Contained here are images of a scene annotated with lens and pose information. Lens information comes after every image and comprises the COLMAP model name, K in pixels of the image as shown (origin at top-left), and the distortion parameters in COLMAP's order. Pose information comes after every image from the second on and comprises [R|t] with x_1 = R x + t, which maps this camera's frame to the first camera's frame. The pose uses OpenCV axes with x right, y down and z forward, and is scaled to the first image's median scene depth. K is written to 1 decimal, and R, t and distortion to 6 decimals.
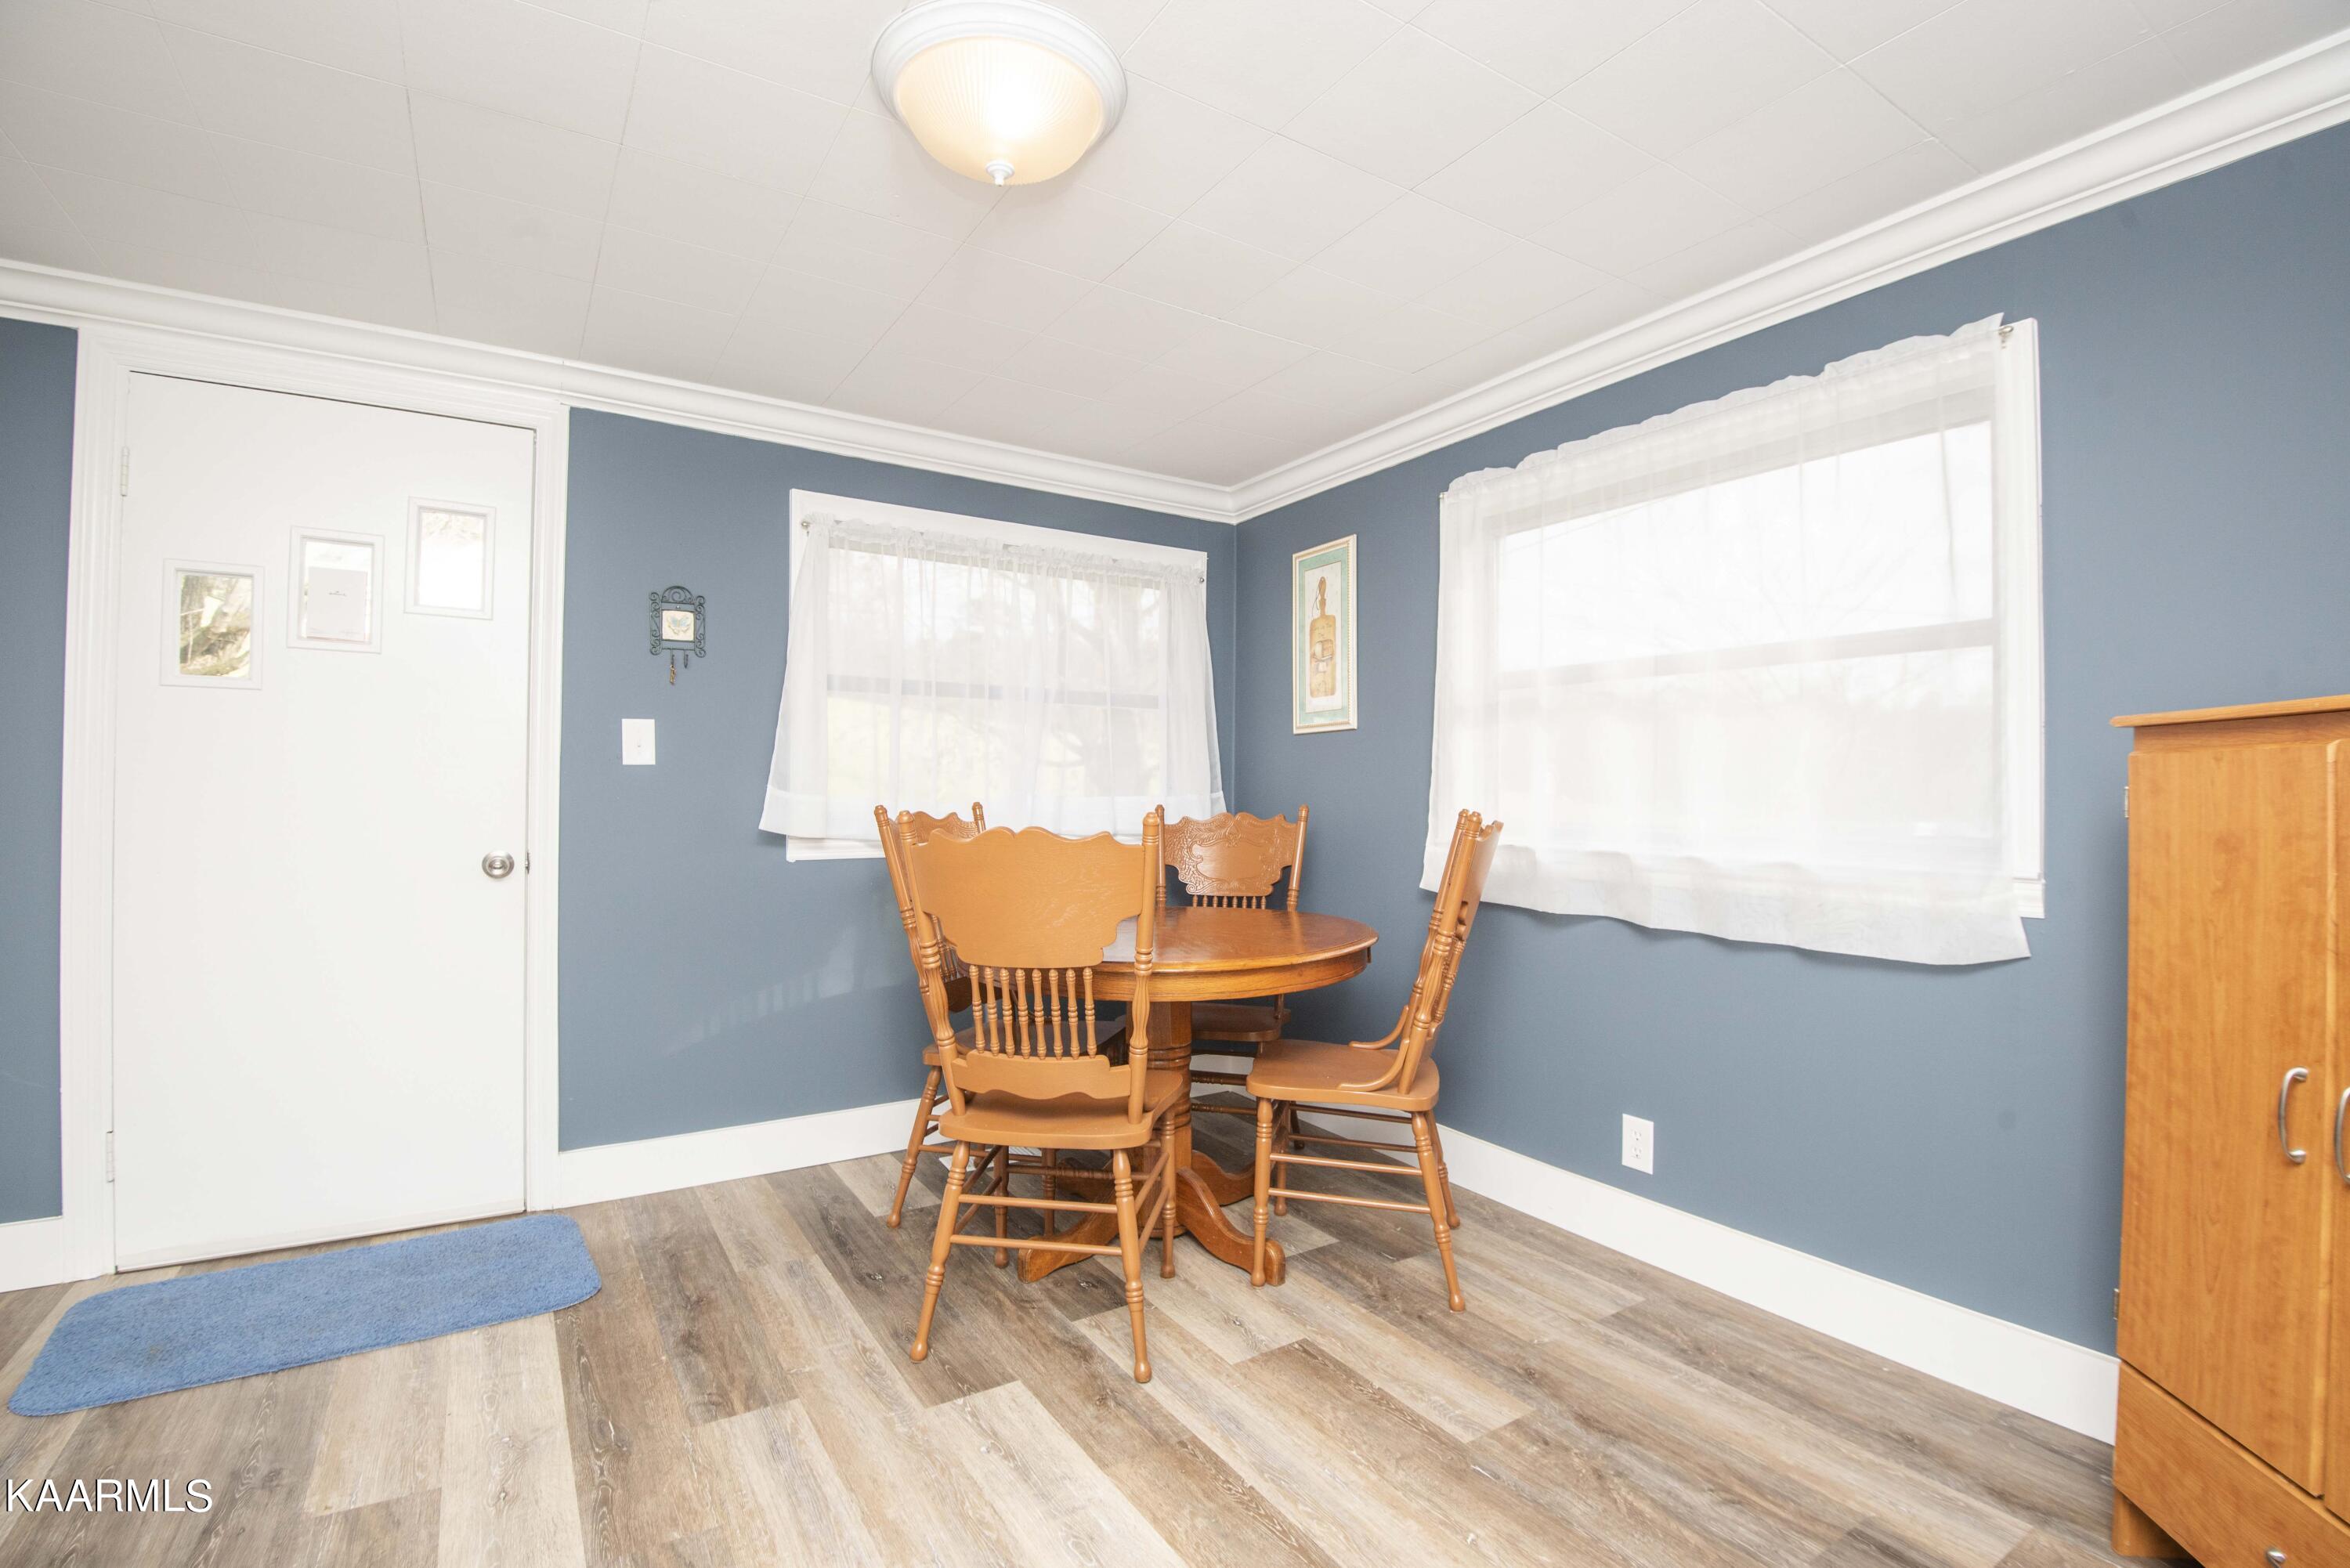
lens RADIAL K [[1058.6, 0, 1169.4], [0, 1058.6, 791.0], [0, 0, 1]] dist [-0.045164, 0.000074]
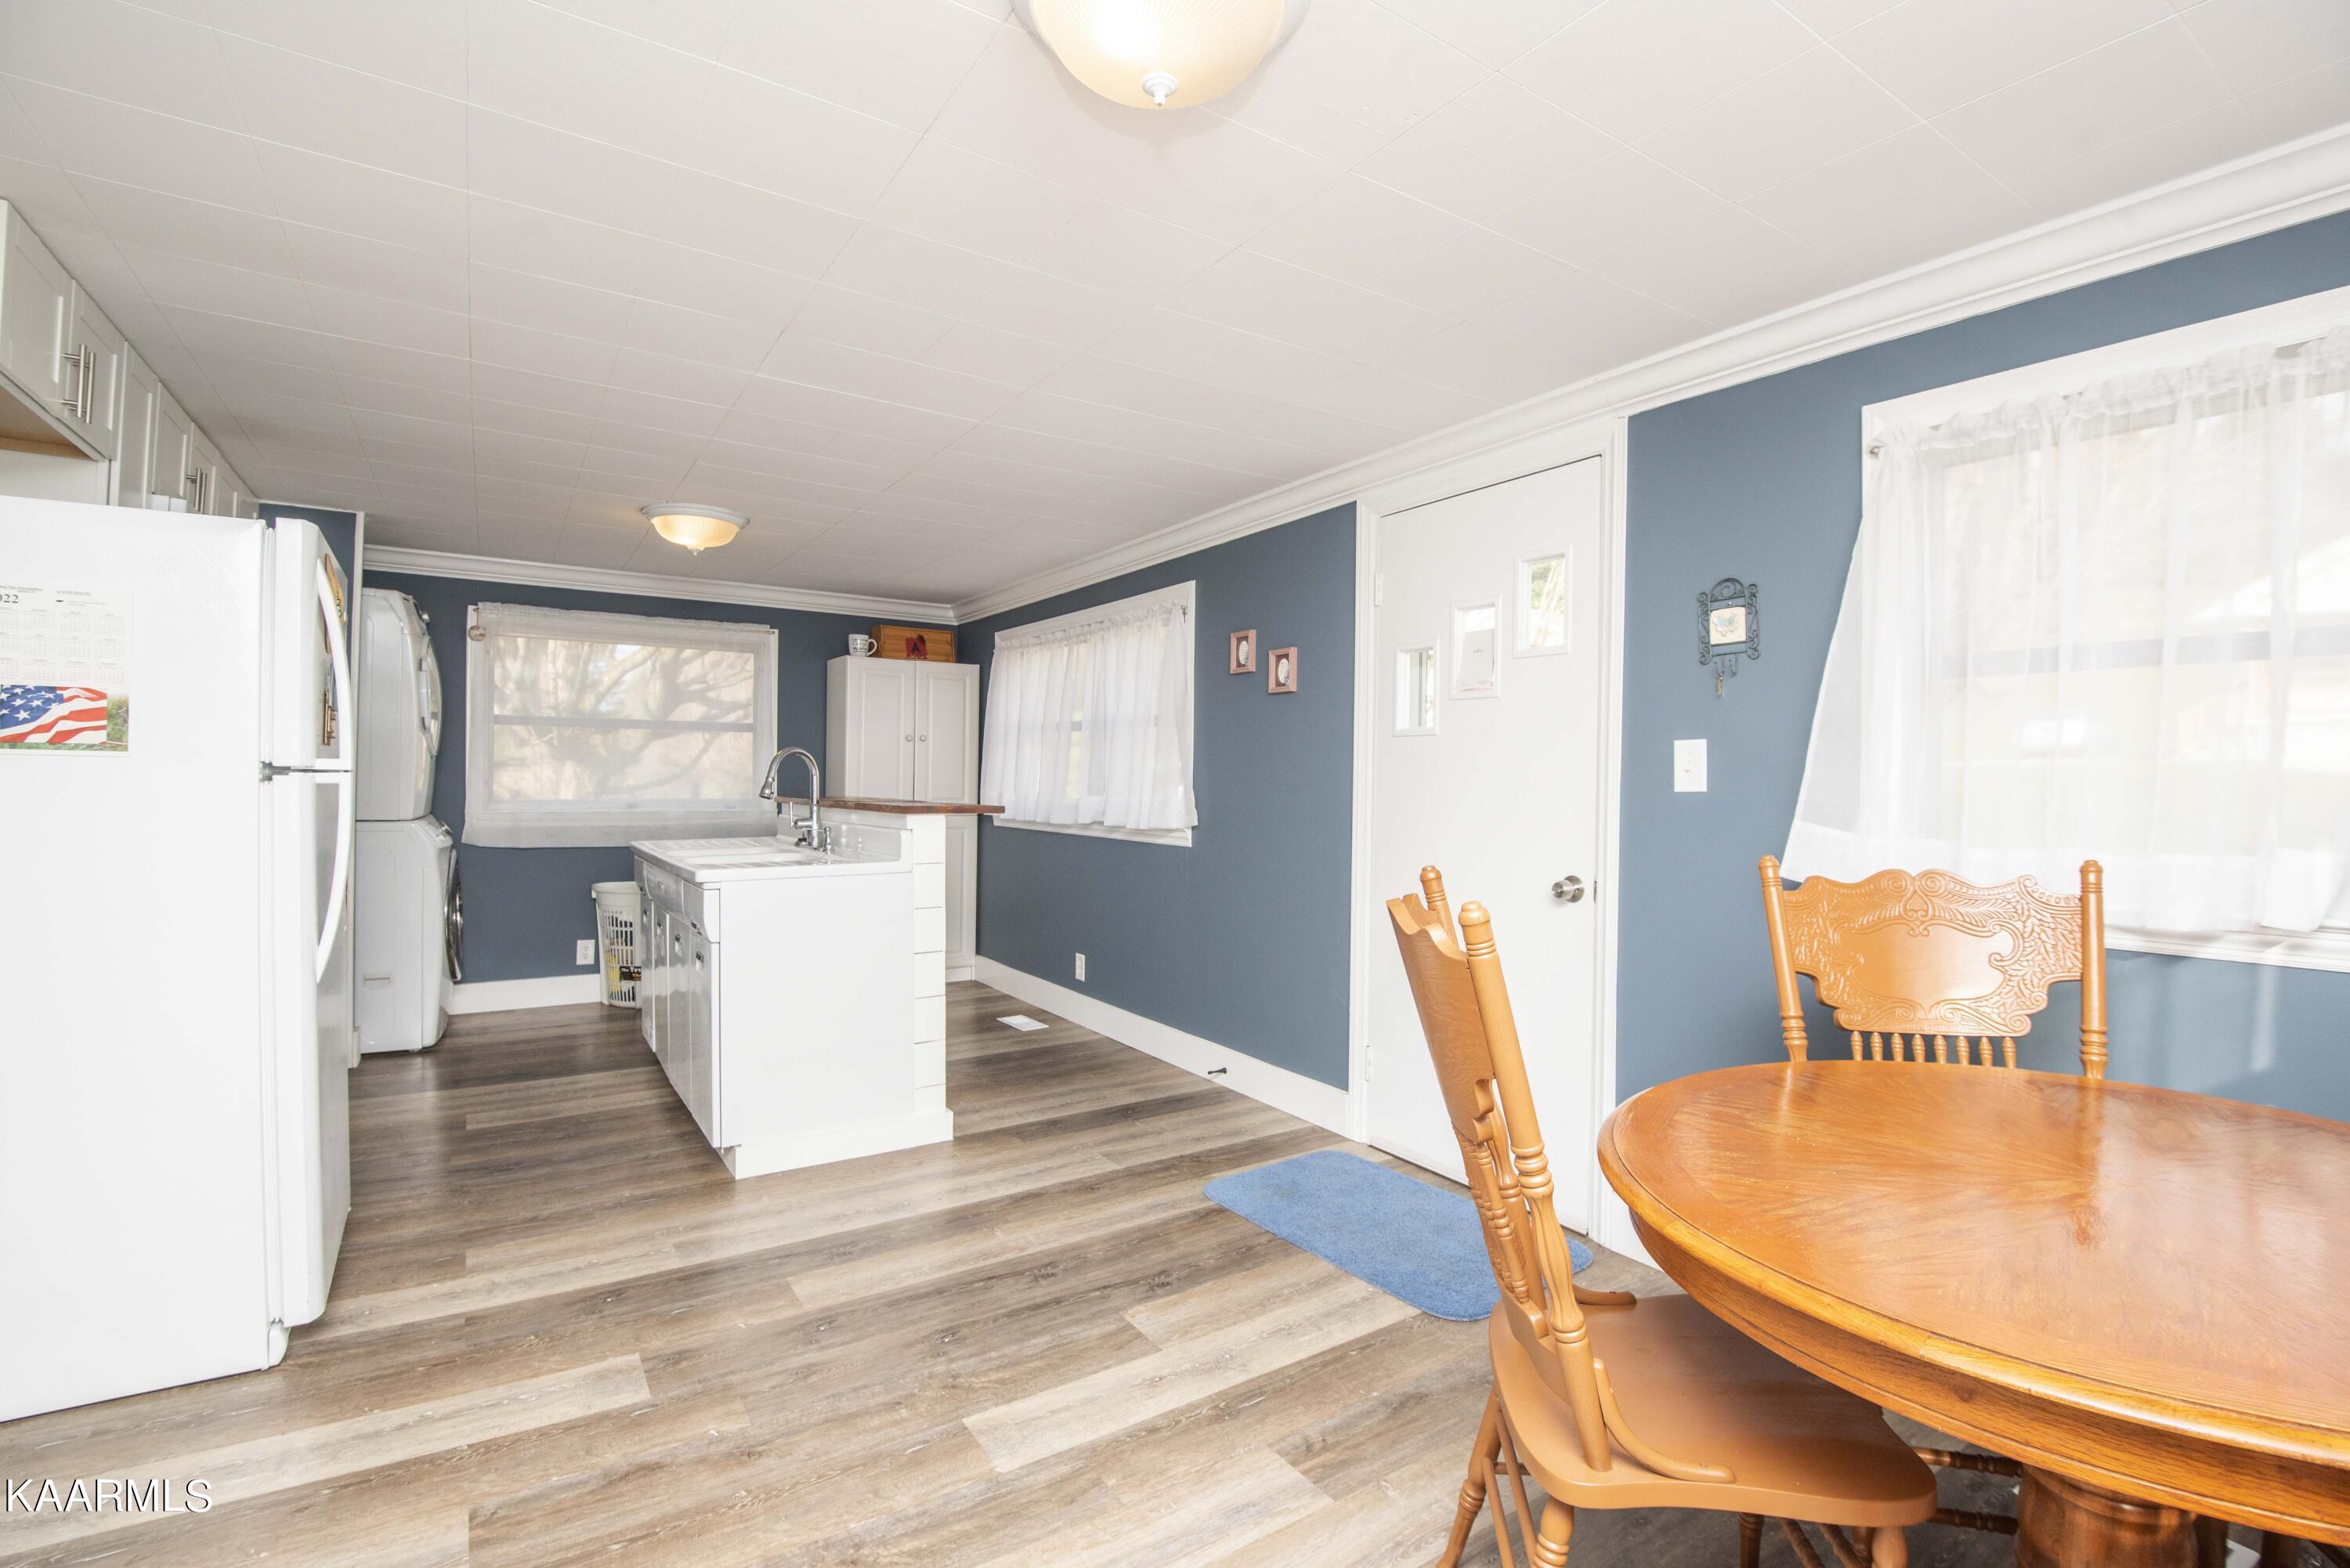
lens RADIAL K [[1041.4, 0, 1182.6], [0, 1041.4, 781.9], [0, 0, 1]] dist [-0.002403, -0.027131]
pose [[0.019152, -0.003709, -0.999810, 0.366020], [0.000213, 0.999993, -0.003705, -0.030431], [0.999817, -0.000142, 0.019153, 0.563447]]
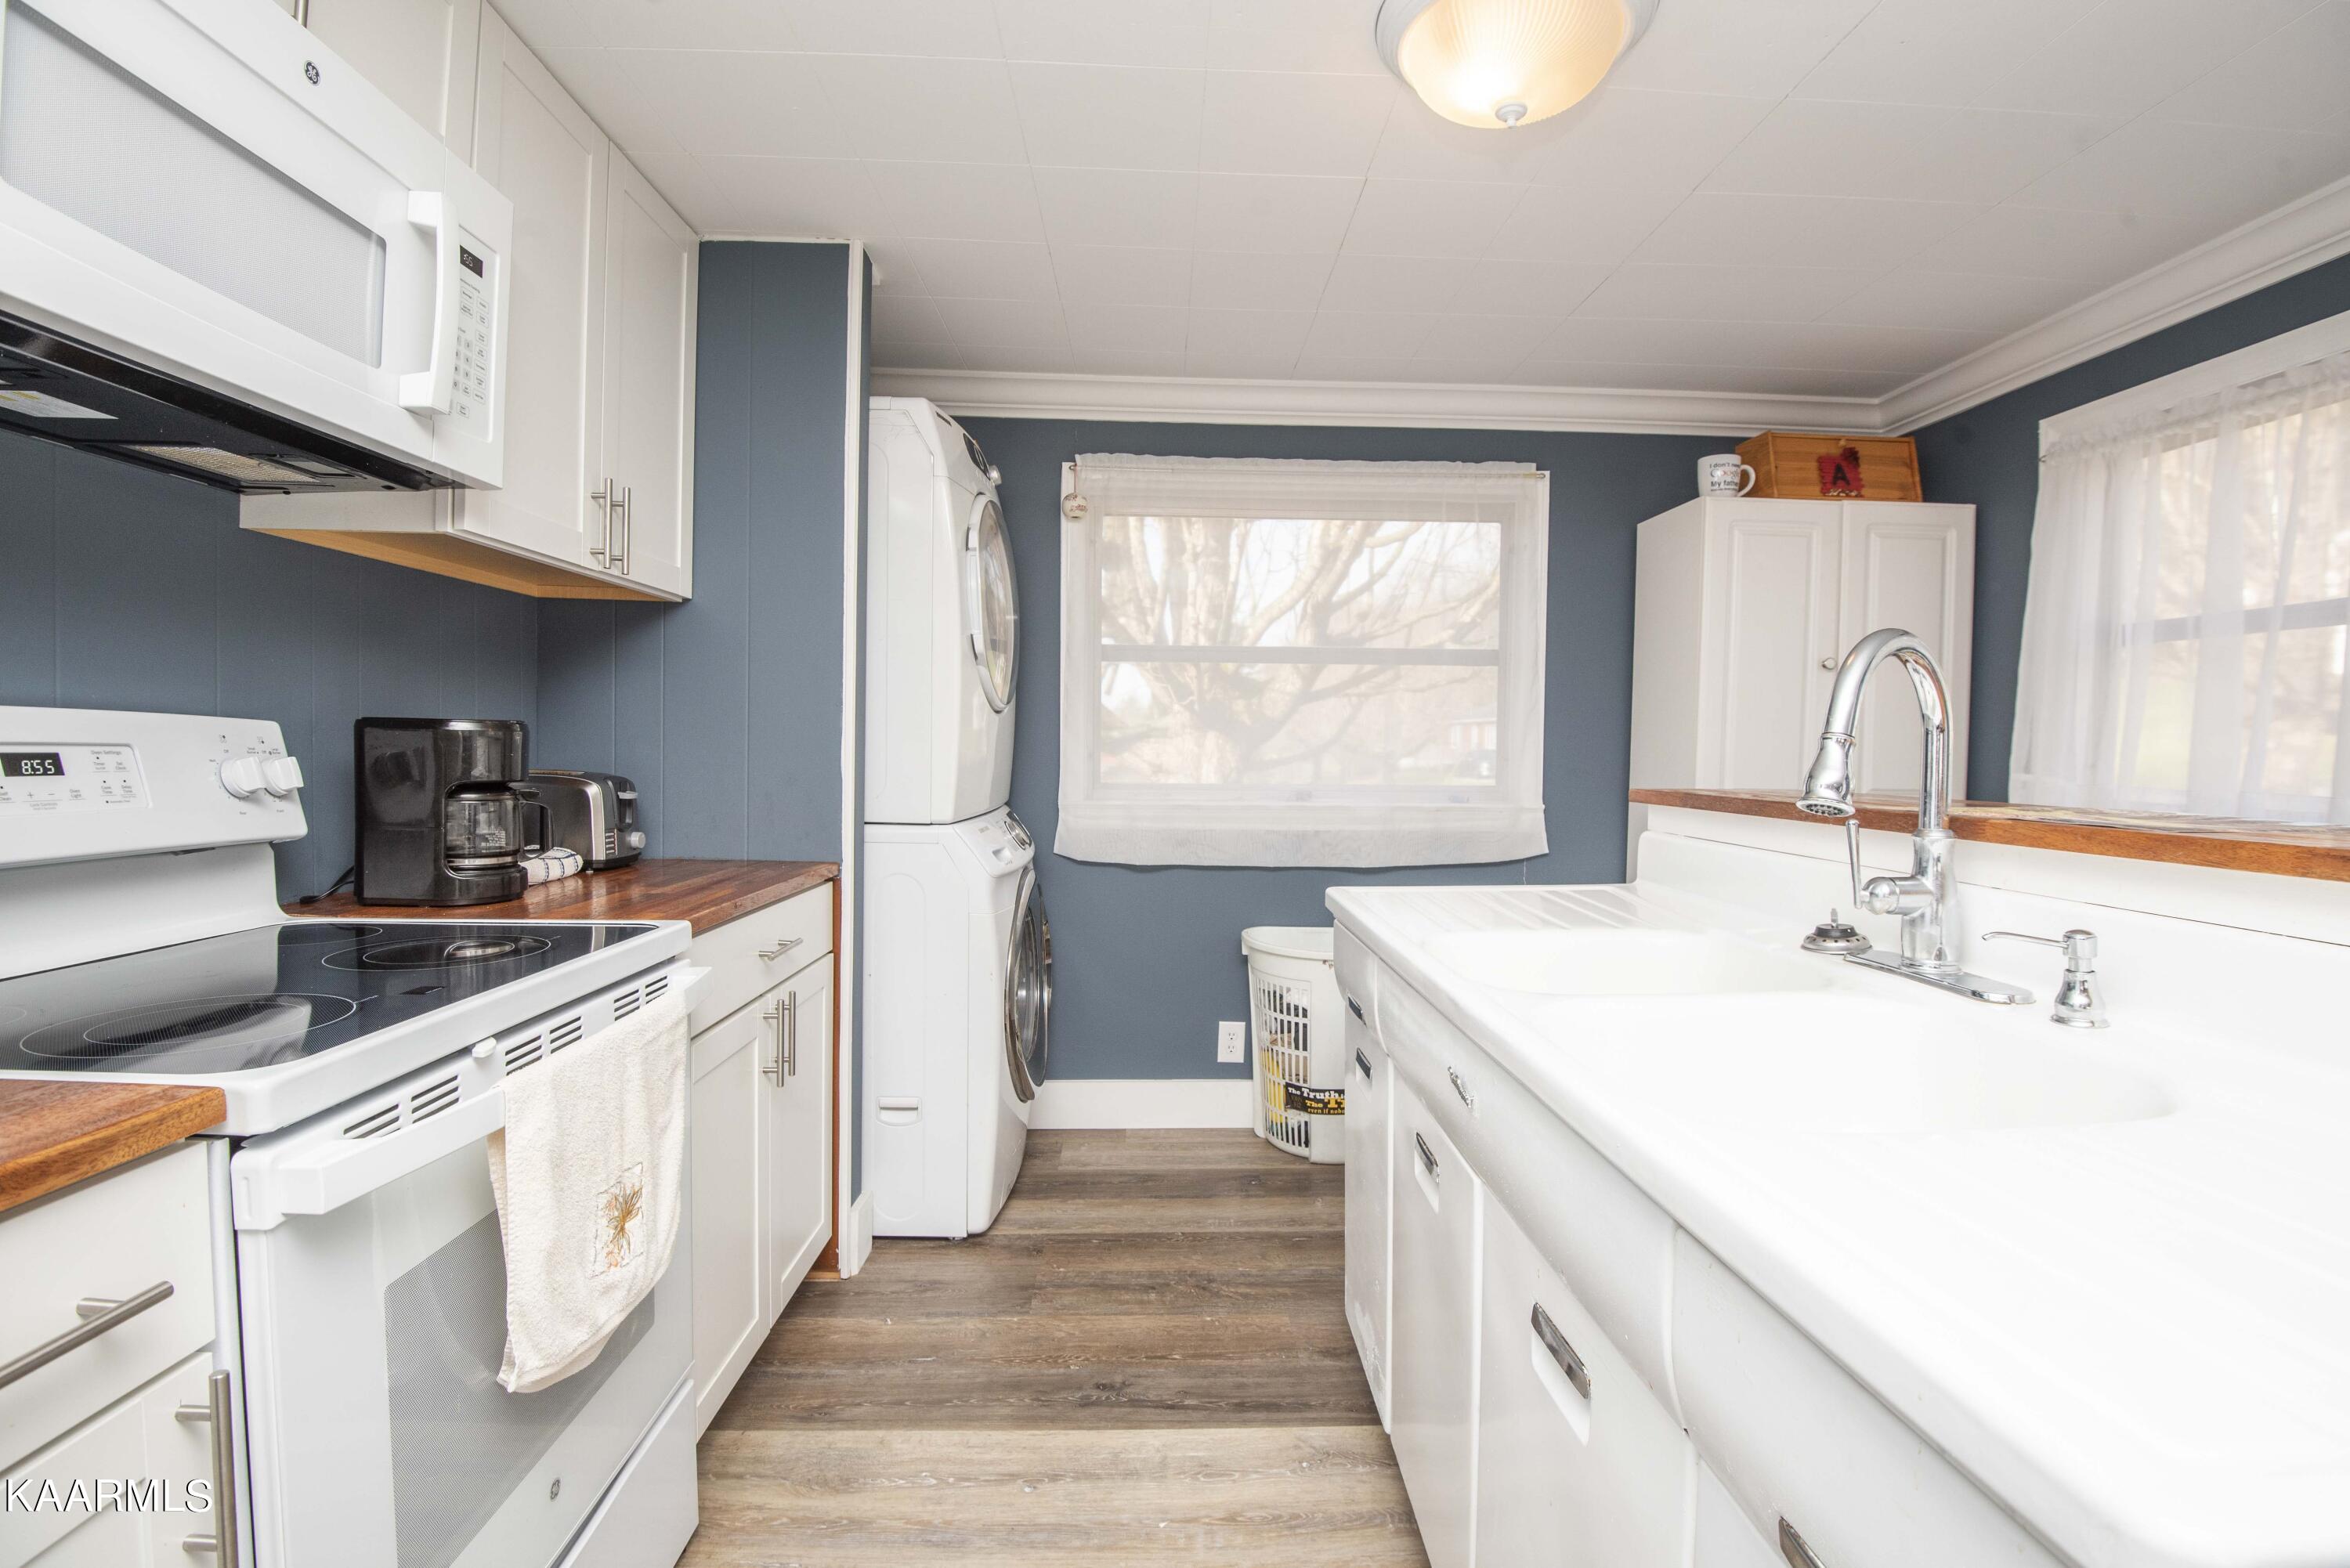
lens RADIAL K [[1066.4, 0, 1189.8], [0, 1066.4, 782.8], [0, 0, 1]] dist [0.000632, -0.029867]
pose [[-0.511030, 0.015945, -0.859415, -0.562954], [-0.004913, 0.999757, 0.021471, -0.031193], [0.859549, 0.015194, -0.510827, 0.043142]]
